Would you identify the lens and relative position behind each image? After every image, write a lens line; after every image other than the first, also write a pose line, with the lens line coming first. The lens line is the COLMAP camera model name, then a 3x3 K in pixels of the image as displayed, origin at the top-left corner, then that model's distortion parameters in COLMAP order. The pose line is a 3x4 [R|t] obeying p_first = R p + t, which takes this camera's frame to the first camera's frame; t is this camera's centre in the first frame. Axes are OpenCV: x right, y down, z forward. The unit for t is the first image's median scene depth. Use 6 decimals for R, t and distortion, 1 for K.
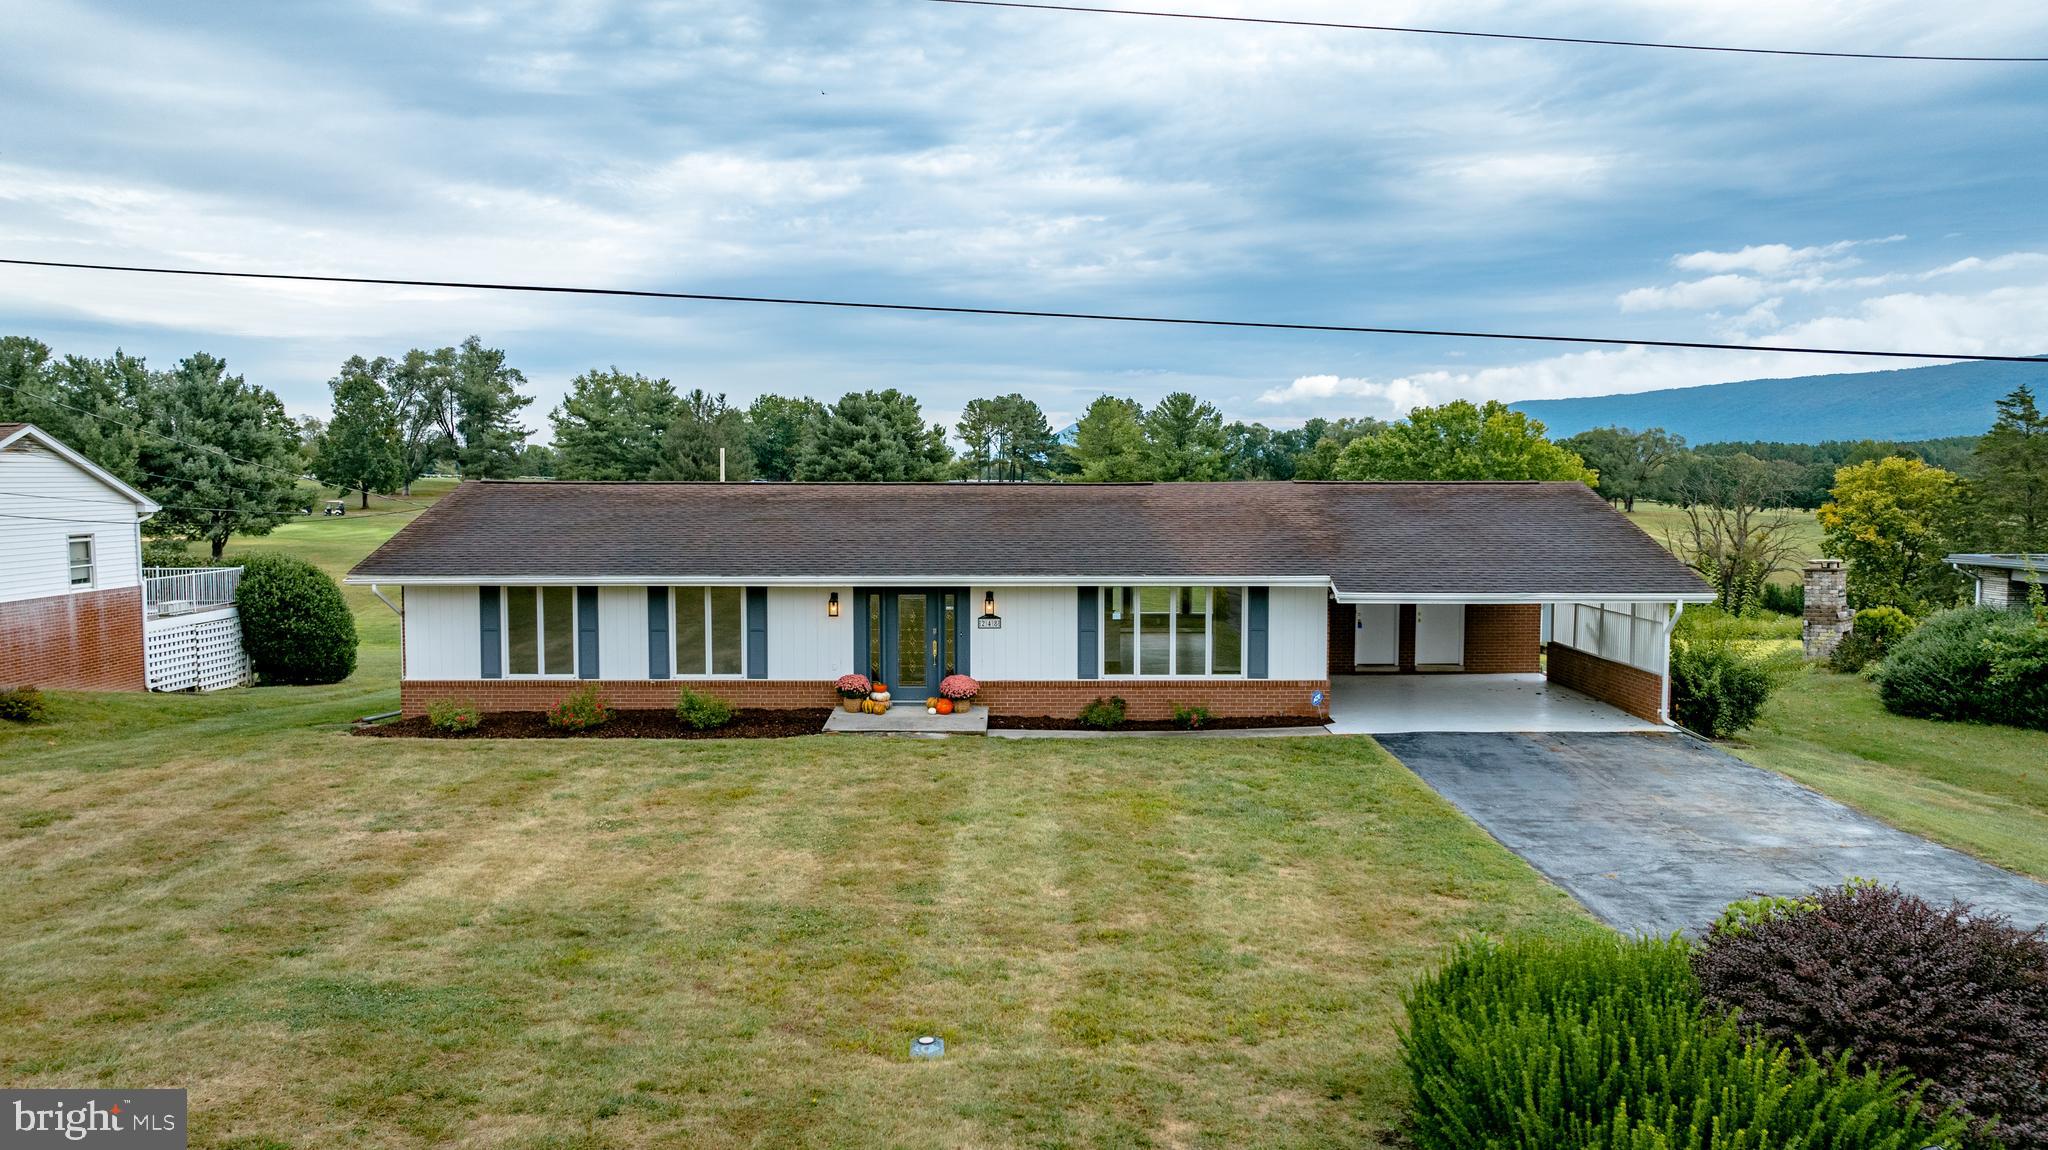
lens RADIAL K [[1446.2, 0, 1035.6], [0, 1446.2, 529.3], [0, 0, 1]] dist [-0.029586, 0.024615]
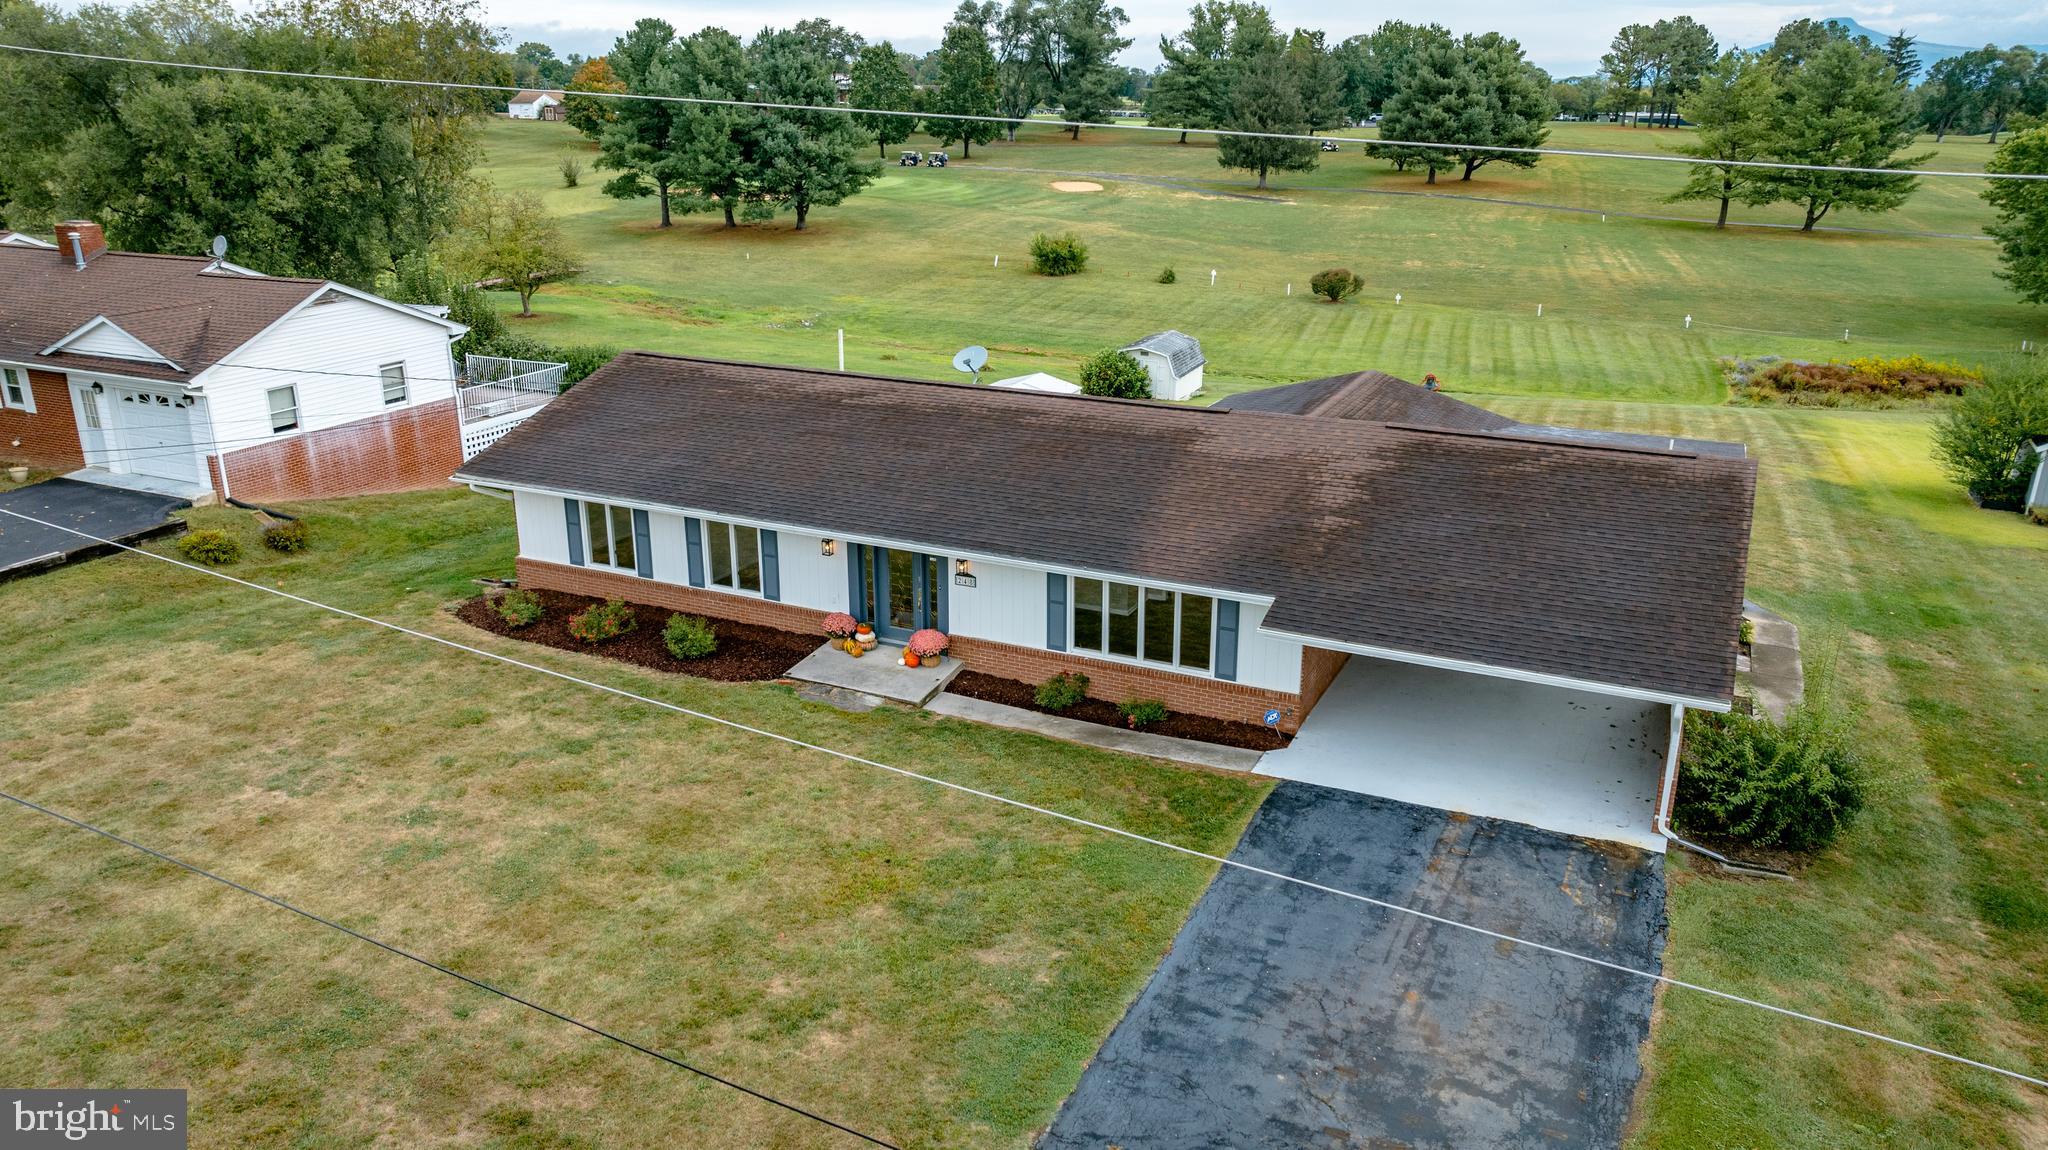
lens RADIAL K [[1446.2, 0, 1040.1], [0, 1446.2, 590.4], [0, 0, 1]] dist [-0.029586, 0.024615]
pose [[0.901482, 0.143701, -0.408266, 0.409500], [-0.015216, 0.953214, 0.301912, -0.222381], [0.432550, -0.265956, 0.861492, 0.175626]]
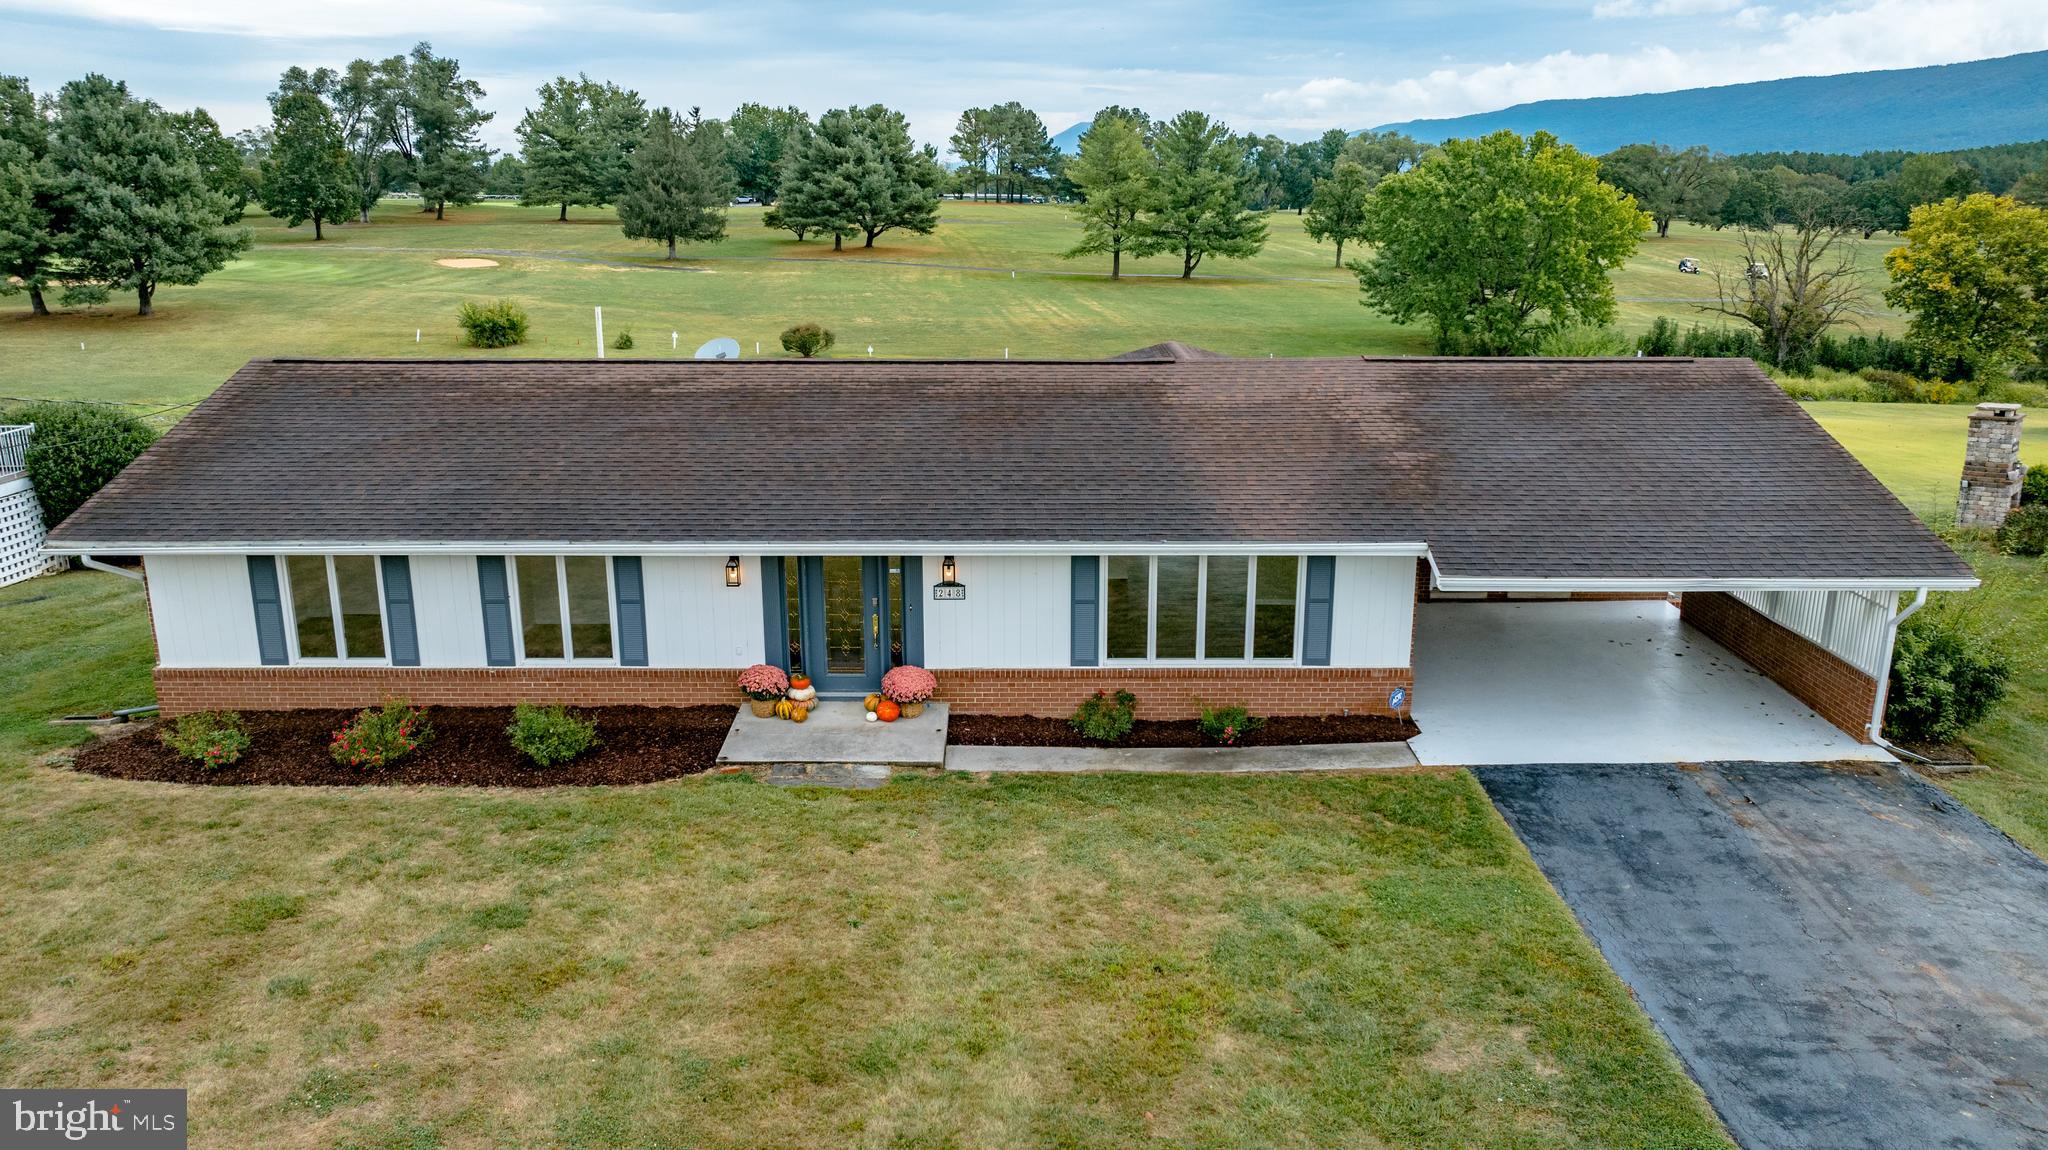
lens RADIAL K [[1446.2, 0, 1033.6], [0, 1446.2, 551.1], [0, 0, 1]] dist [-0.029586, 0.024615]
pose [[0.999997, 0.000520, -0.002189, 0.011837], [-0.000040, 0.976858, 0.213891, -0.109483], [0.002250, -0.213890, 0.976855, 0.292485]]
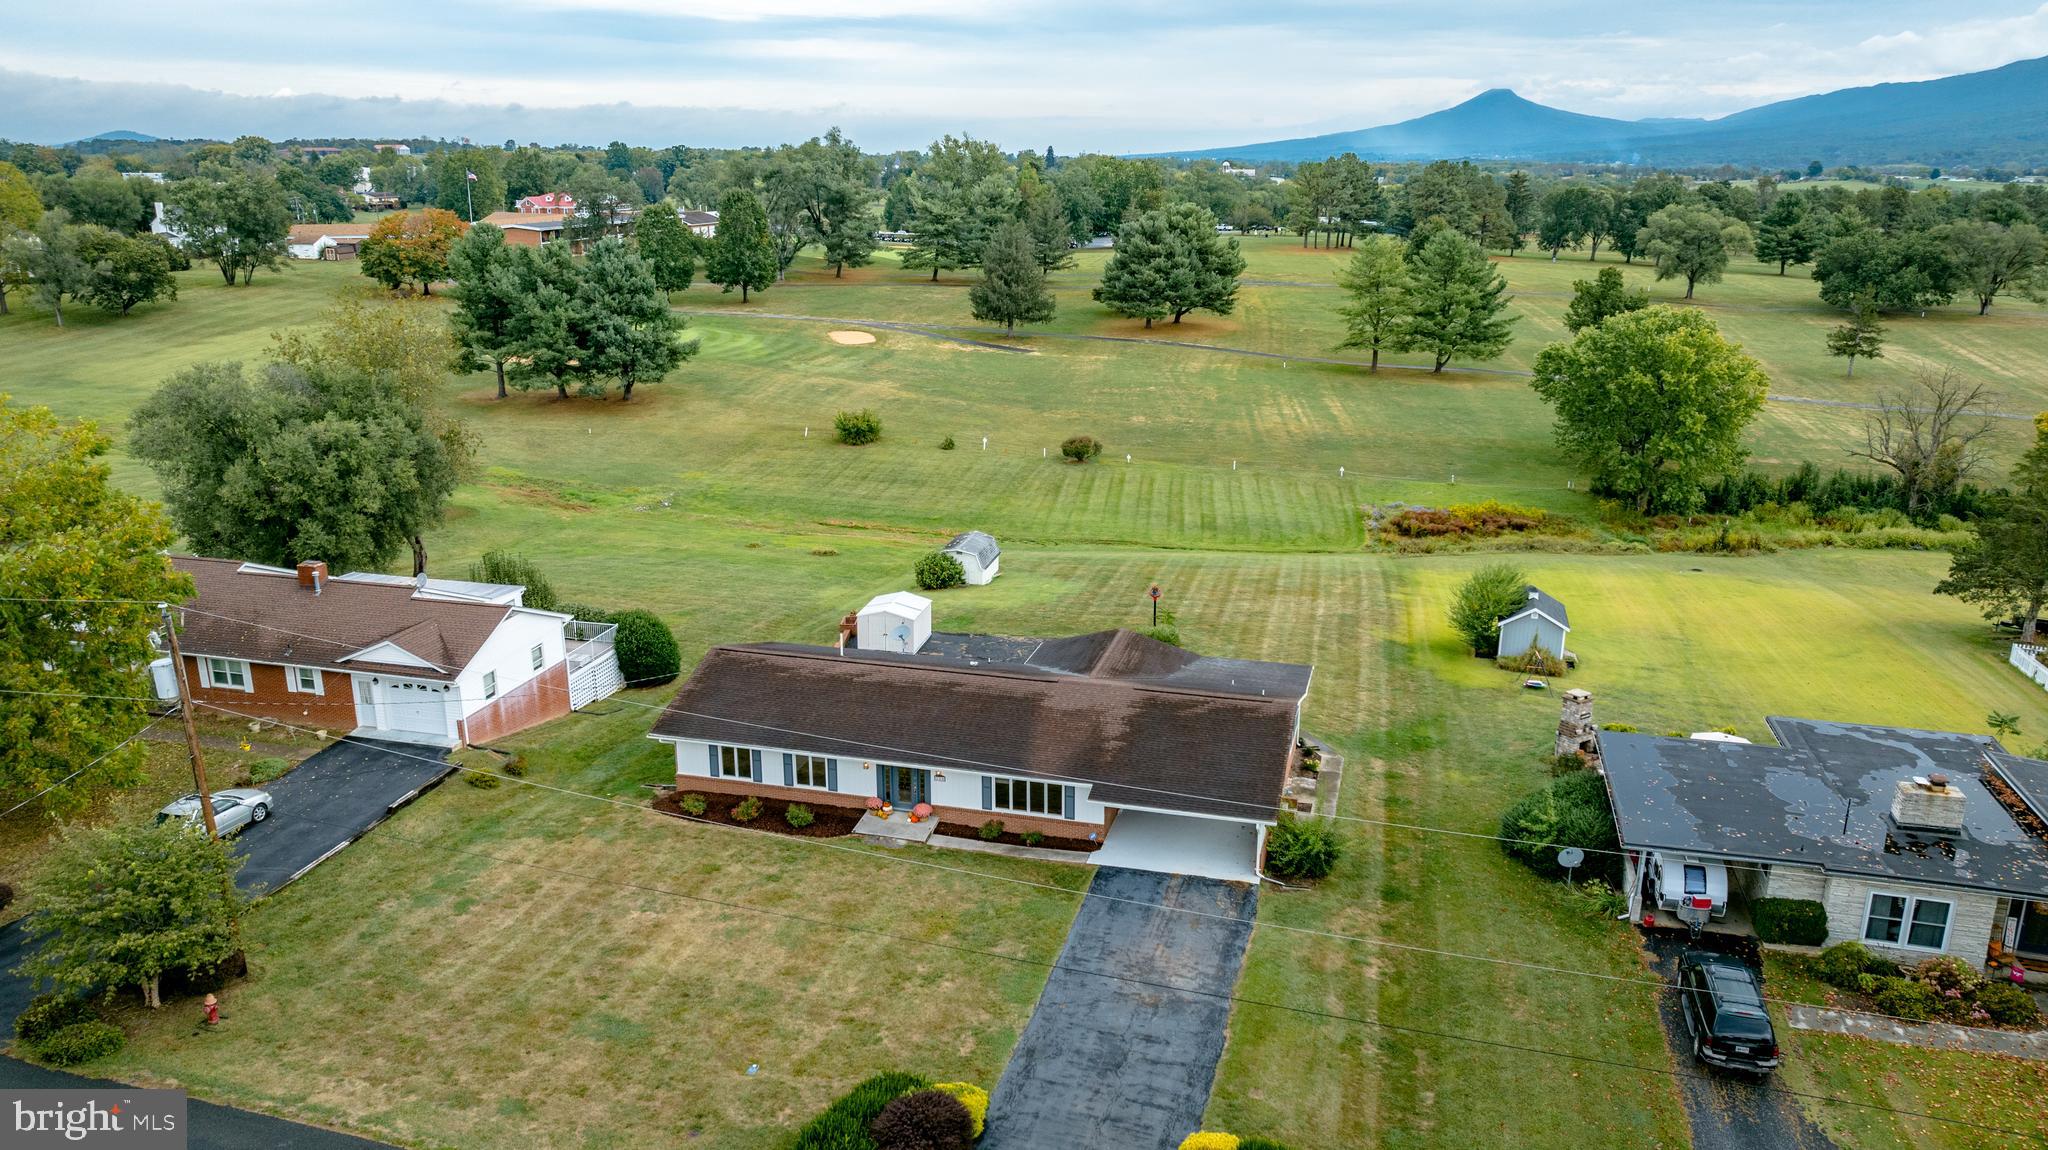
lens RADIAL K [[1446.2, 0, 1036.7], [0, 1446.2, 612.6], [0, 0, 1]] dist [-0.029586, 0.024615]
pose [[0.964695, 0.081422, -0.250467, 0.575648], [-0.008537, 0.960179, 0.279254, -0.710119], [0.263231, -0.267256, 0.926976, -0.753840]]
